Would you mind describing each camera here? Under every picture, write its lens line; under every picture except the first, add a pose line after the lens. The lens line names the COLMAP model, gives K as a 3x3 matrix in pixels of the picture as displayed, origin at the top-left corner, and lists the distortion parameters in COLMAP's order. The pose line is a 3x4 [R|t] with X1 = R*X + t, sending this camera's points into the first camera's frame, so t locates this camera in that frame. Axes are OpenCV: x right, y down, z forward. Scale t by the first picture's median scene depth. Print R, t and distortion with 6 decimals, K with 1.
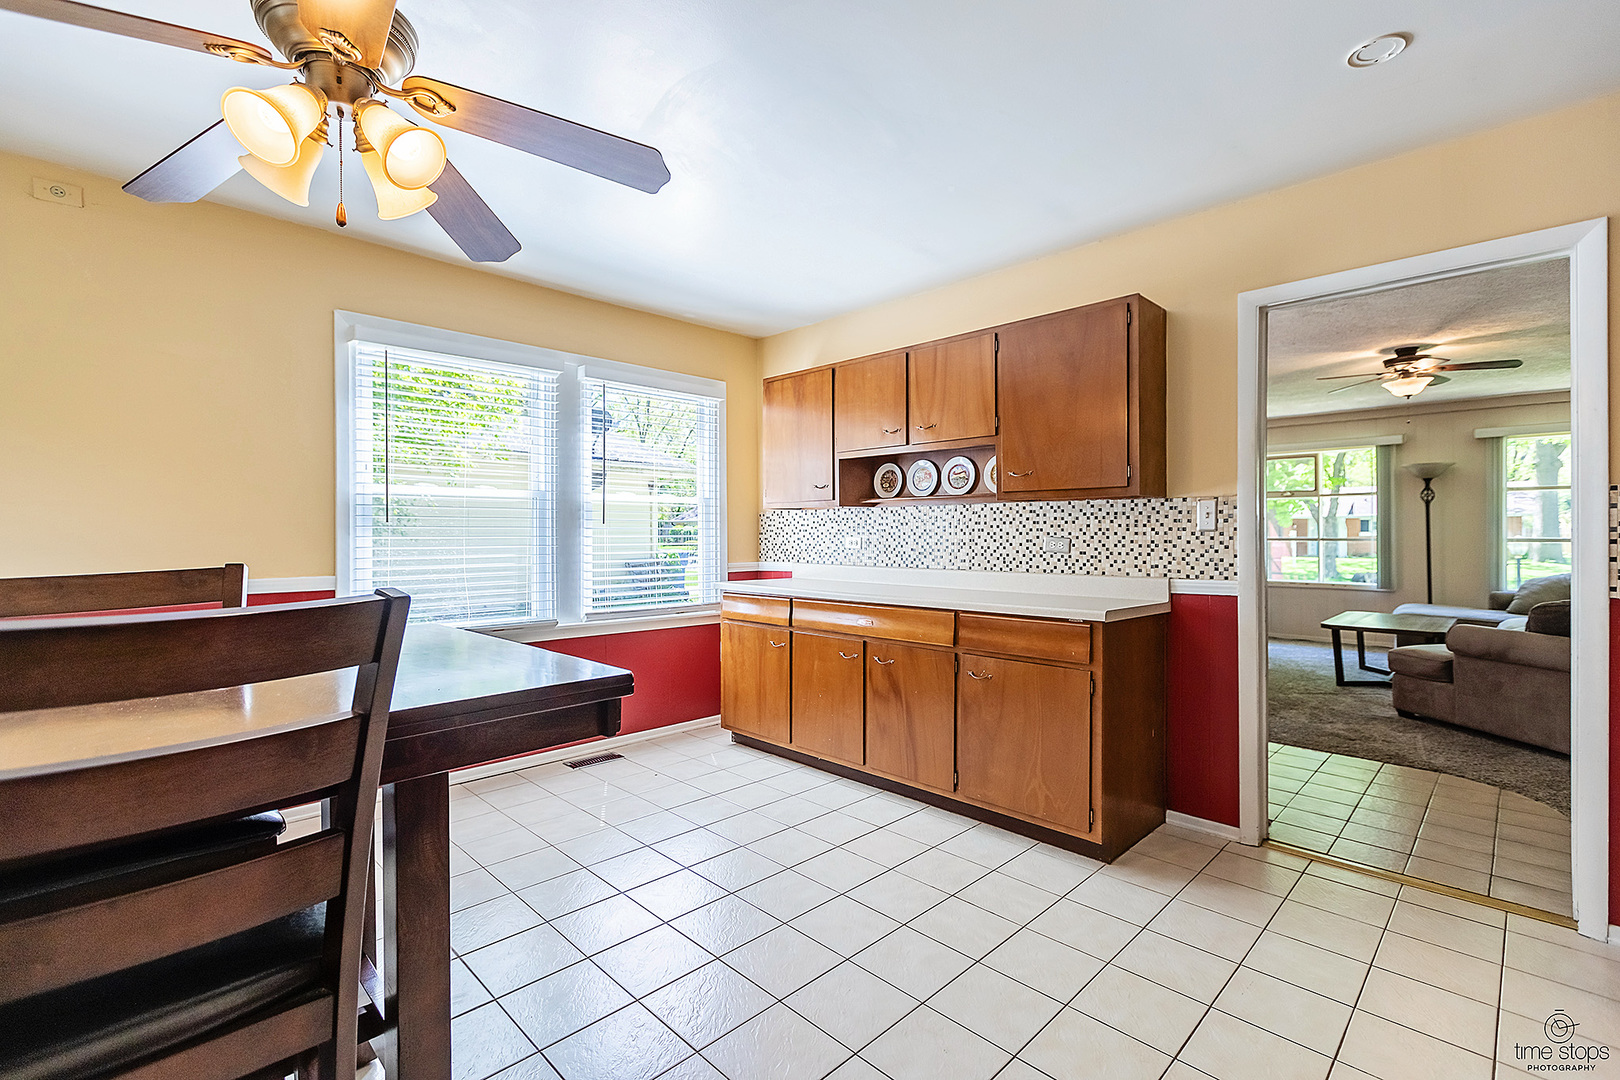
lens RADIAL K [[729.2, 0, 797.8], [0, 729.2, 542.0], [0, 0, 1]] dist [0.002397, 0.000606]
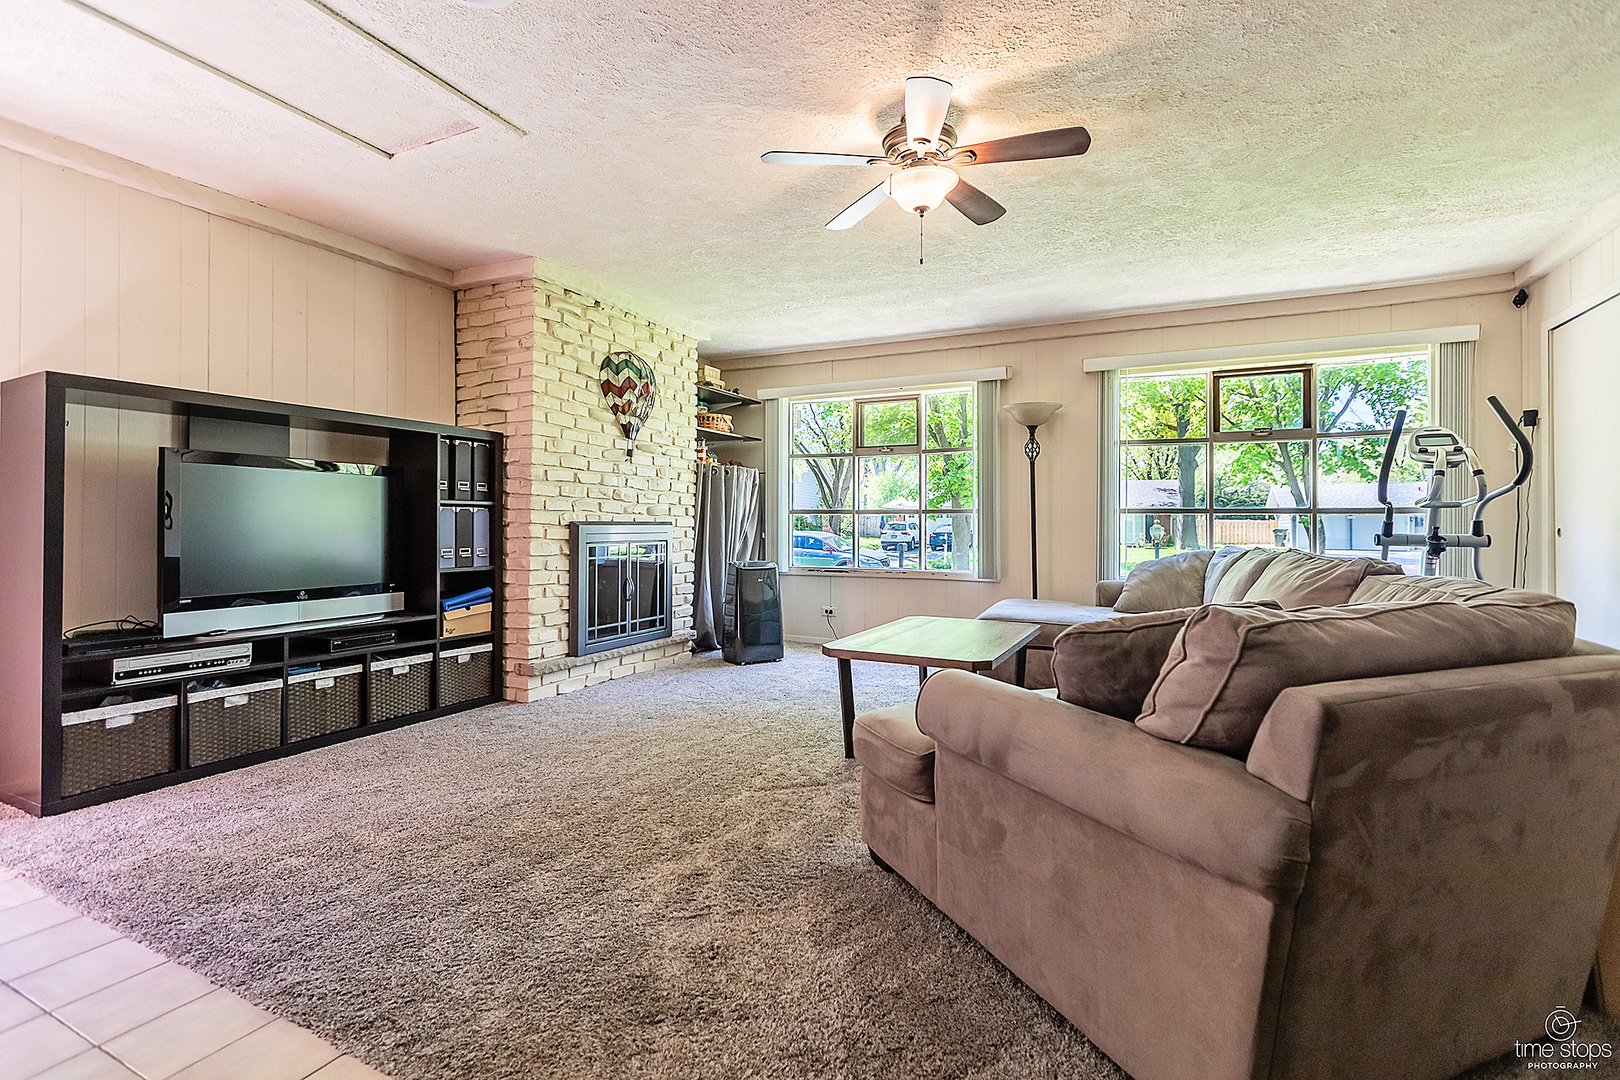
lens RADIAL K [[729.2, 0, 821.6], [0, 729.2, 526.9], [0, 0, 1]] dist [0.002397, 0.000606]
pose [[0.946643, 0.007307, 0.322200, 0.438711], [-0.004324, 0.999941, -0.009972, 0.021508], [-0.322254, 0.008047, 0.946619, 0.390147]]
